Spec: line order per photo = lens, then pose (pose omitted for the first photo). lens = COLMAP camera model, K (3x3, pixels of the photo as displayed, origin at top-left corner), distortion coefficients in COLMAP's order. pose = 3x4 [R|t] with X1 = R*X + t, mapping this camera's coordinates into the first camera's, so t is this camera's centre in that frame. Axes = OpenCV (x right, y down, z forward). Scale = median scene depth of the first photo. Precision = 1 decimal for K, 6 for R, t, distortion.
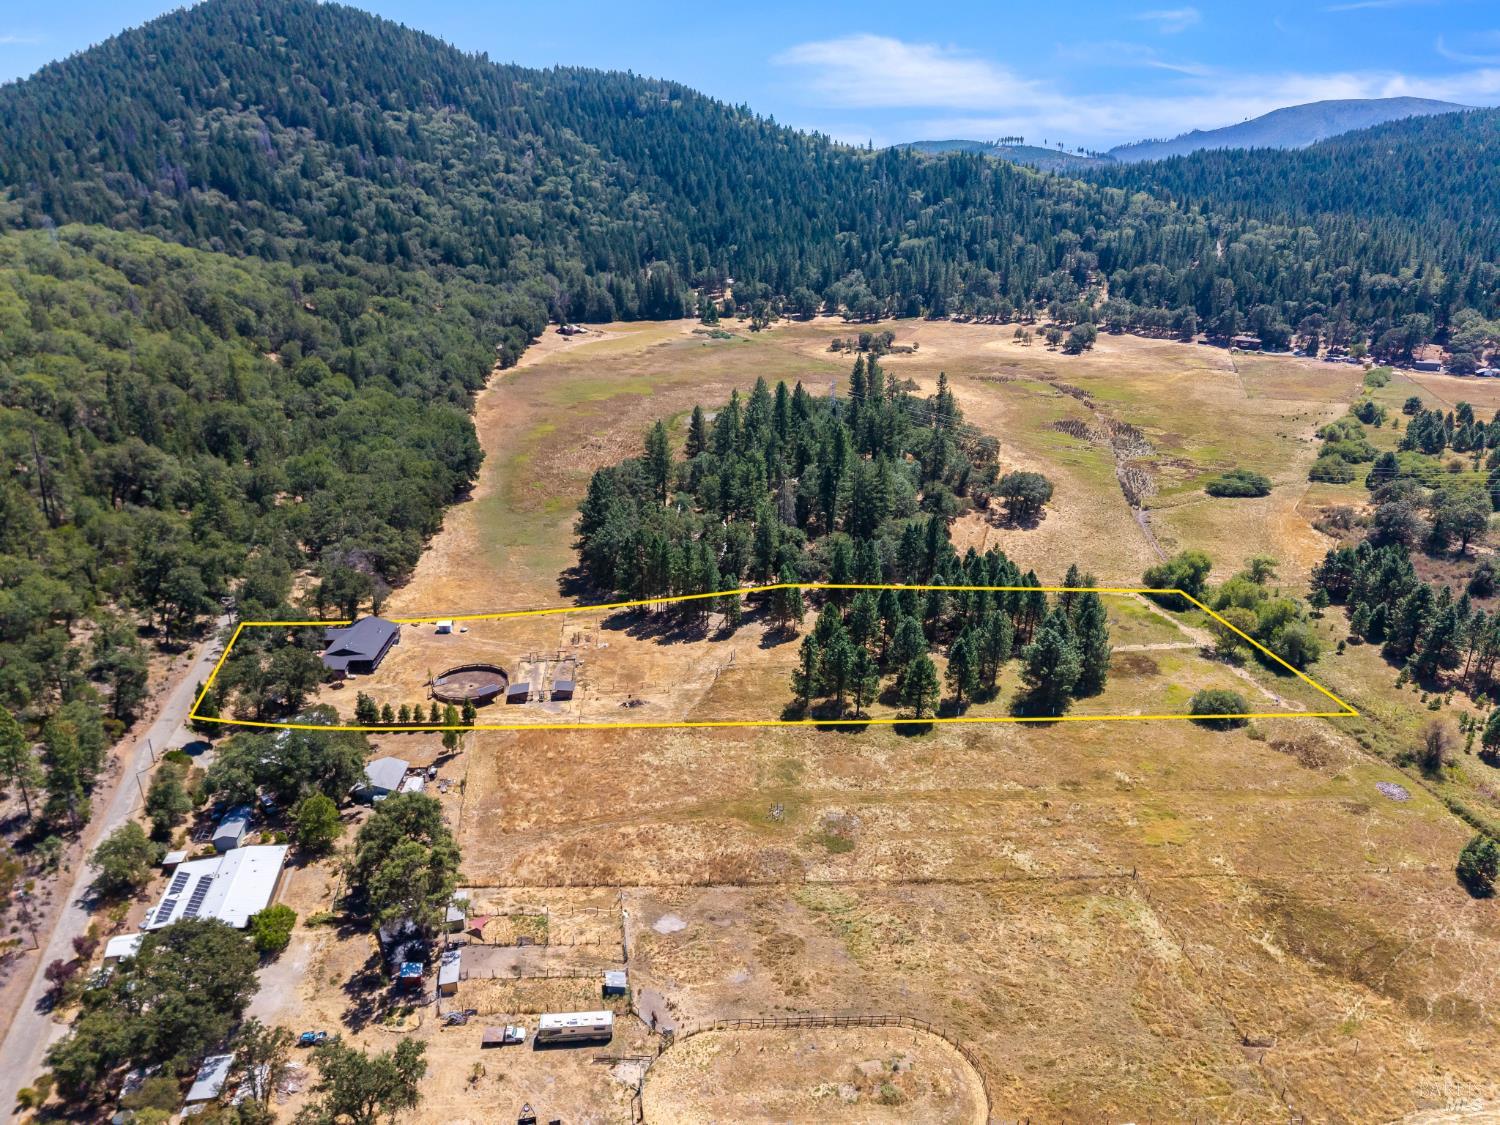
lens RADIAL K [[1001.1, 0, 747.4], [0, 1001.1, 566.1], [0, 0, 1]] dist [0.021807, -0.021400]
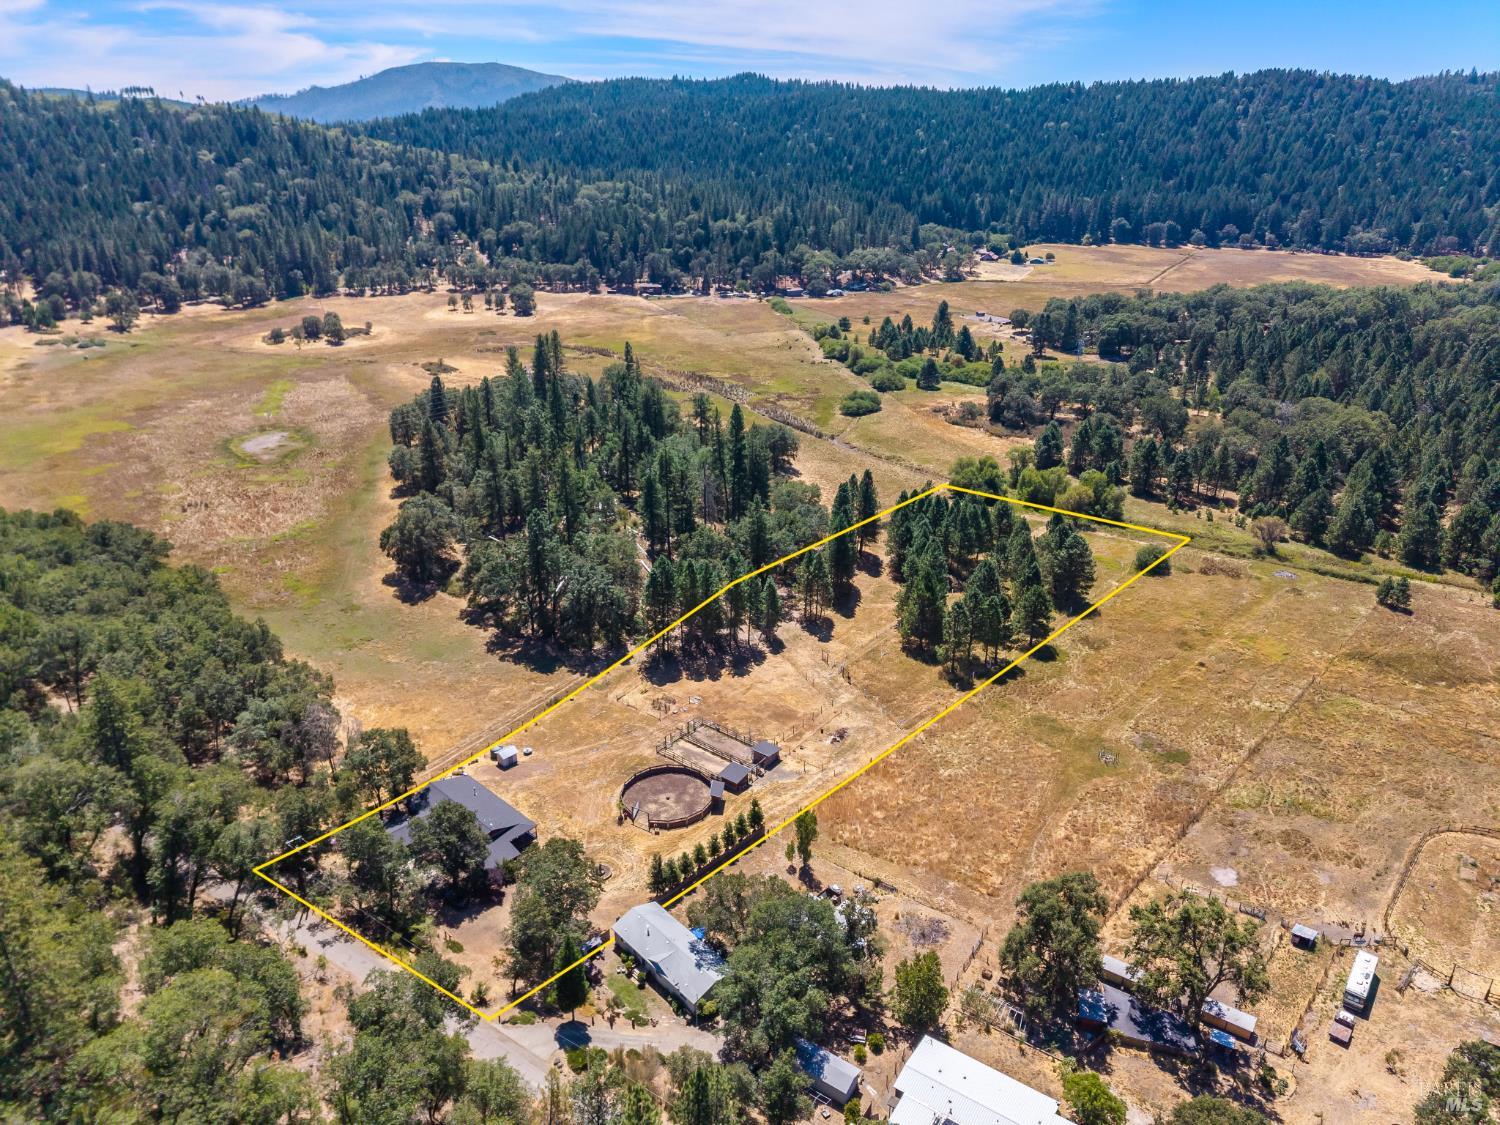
lens RADIAL K [[1001.1, 0, 752.0], [0, 1001.1, 564.5], [0, 0, 1]] dist [0.021807, -0.021400]
pose [[0.708974, -0.274425, 0.649652, -0.464121], [0.251783, 0.958970, 0.130312, -0.094835], [-0.658758, 0.071183, 0.748980, 0.244740]]
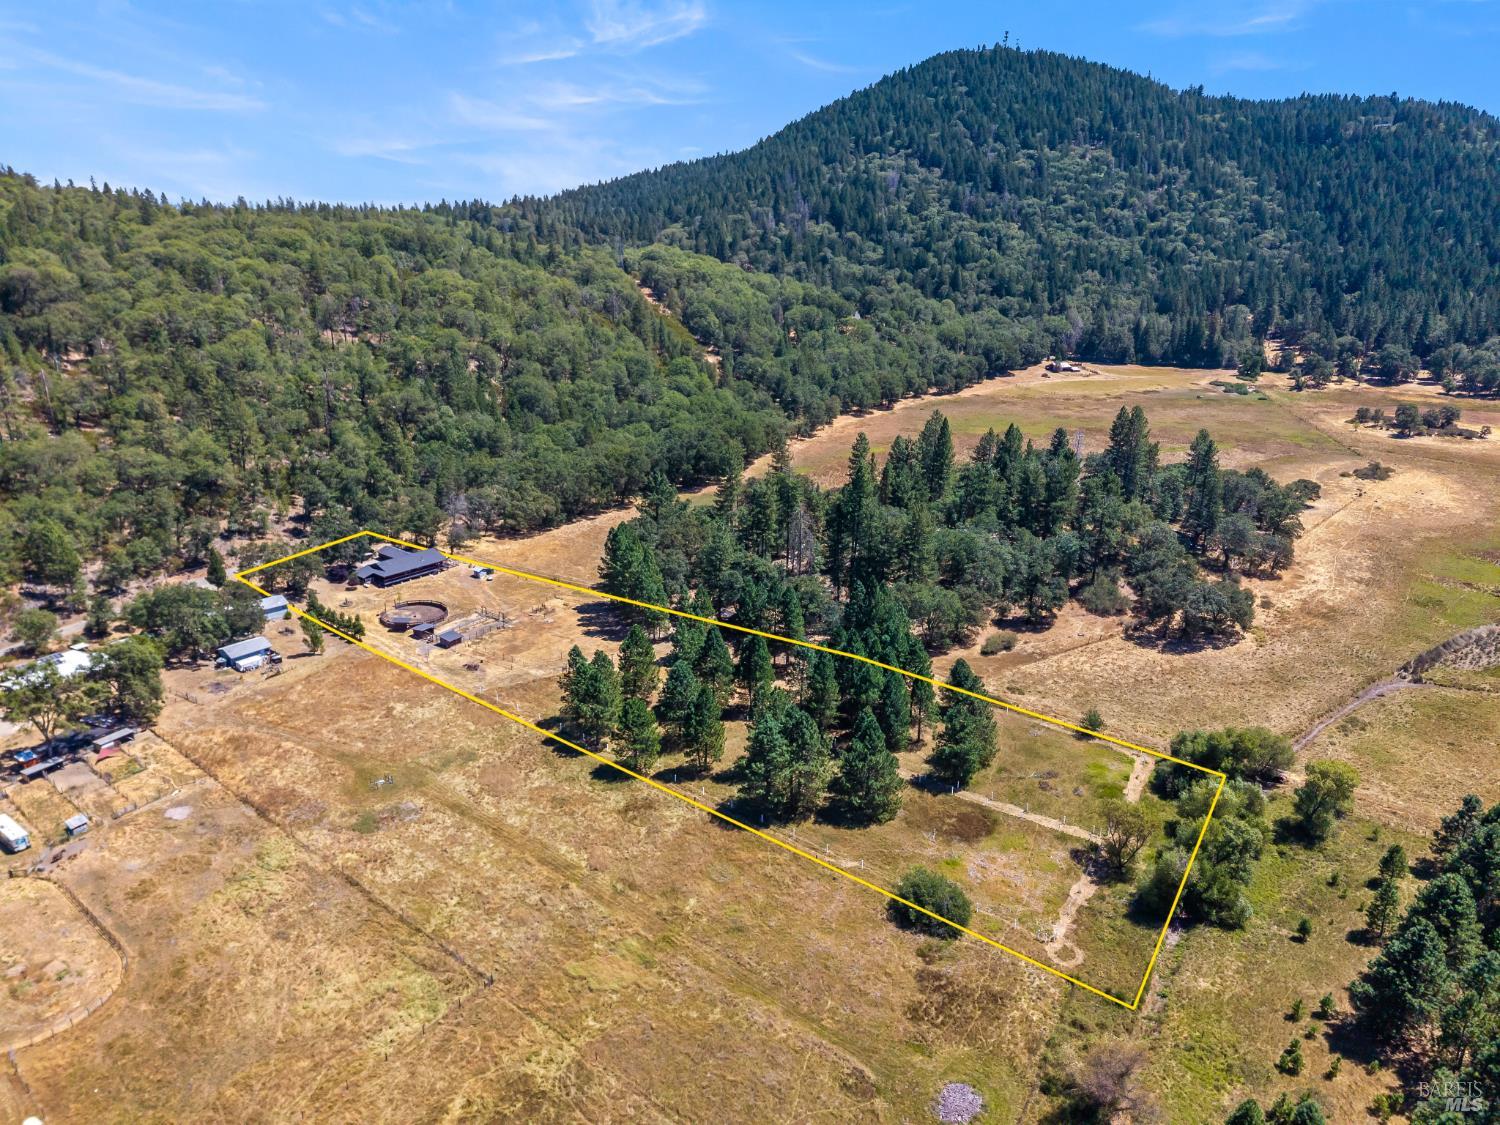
lens RADIAL K [[1001.1, 0, 747.6], [0, 1001.1, 561.6], [0, 0, 1]] dist [0.021807, -0.021400]
pose [[0.751657, 0.215475, -0.623364, 0.491210], [-0.242089, 0.969295, 0.043137, -0.058069], [0.613518, 0.118485, 0.780741, 0.218740]]
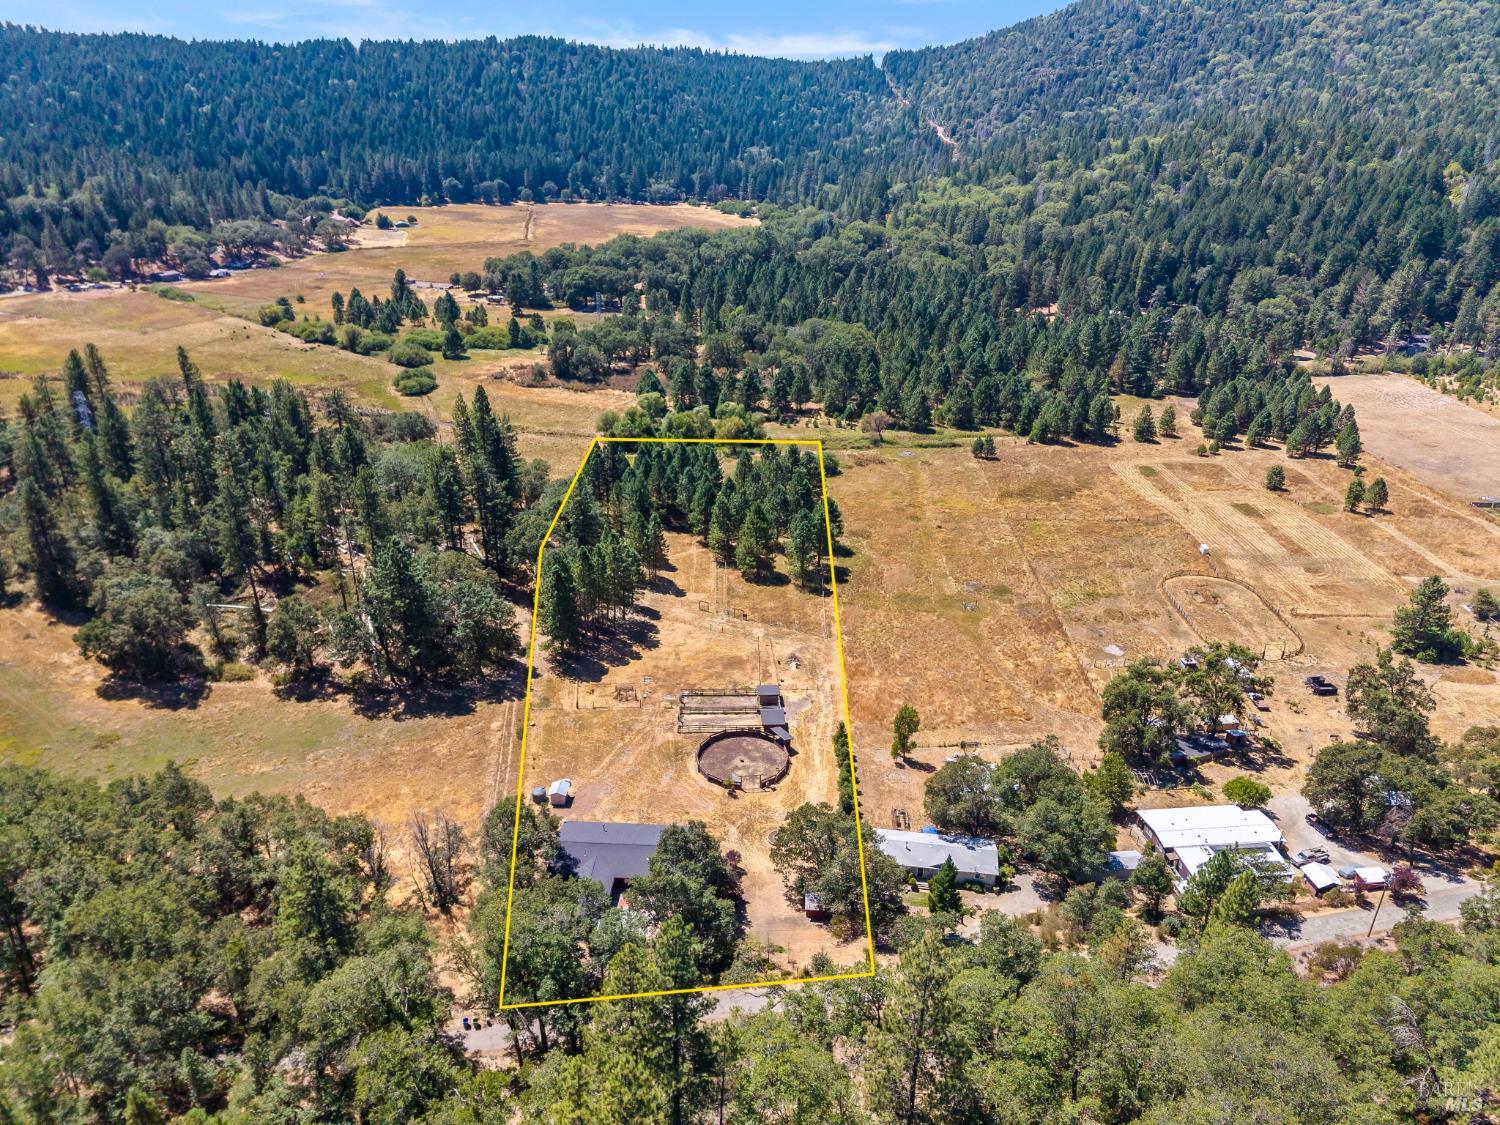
lens RADIAL K [[1001.1, 0, 753.8], [0, 1001.1, 557.0], [0, 0, 1]] dist [0.021807, -0.021400]
pose [[0.084823, -0.408495, 0.908811, -0.627734], [0.344563, 0.867851, 0.357925, -0.203622], [-0.934923, 0.282782, 0.214367, 0.526830]]
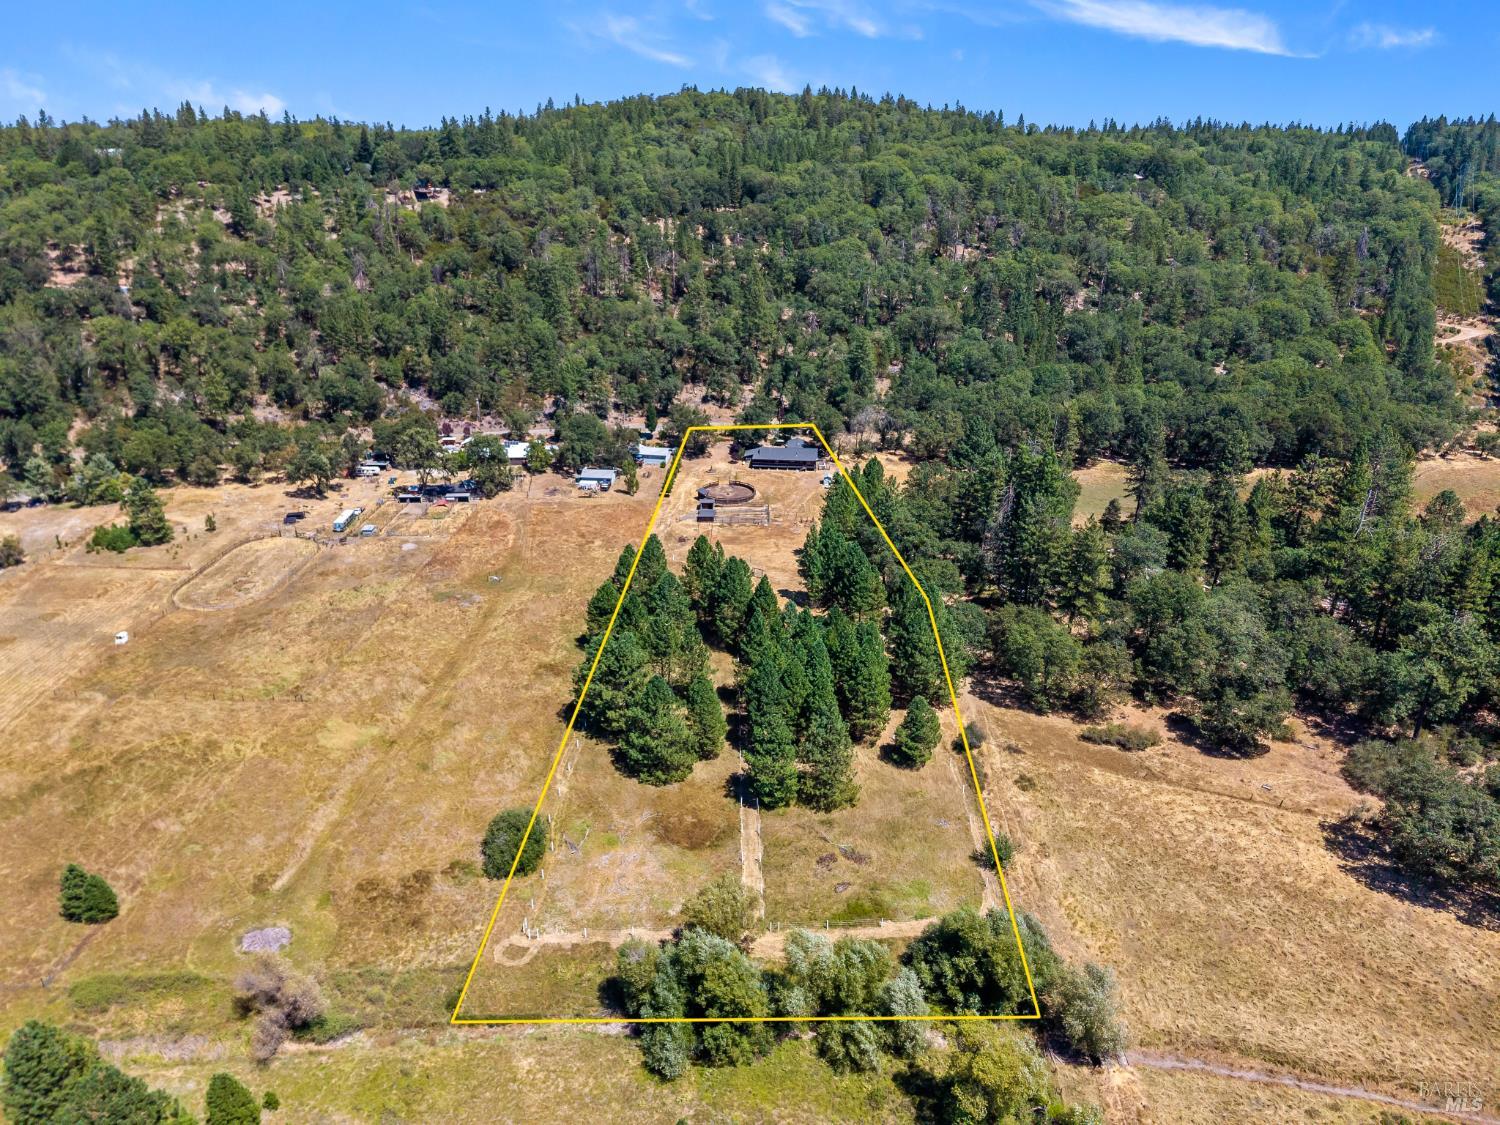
lens RADIAL K [[1001.1, 0, 762.0], [0, 1001.1, 559.6], [0, 0, 1]] dist [0.021807, -0.021400]
pose [[-0.089982, 0.384021, -0.918929, 0.656225], [-0.372403, 0.842769, 0.388660, -0.229114], [0.923699, 0.377185, 0.067176, 0.668423]]
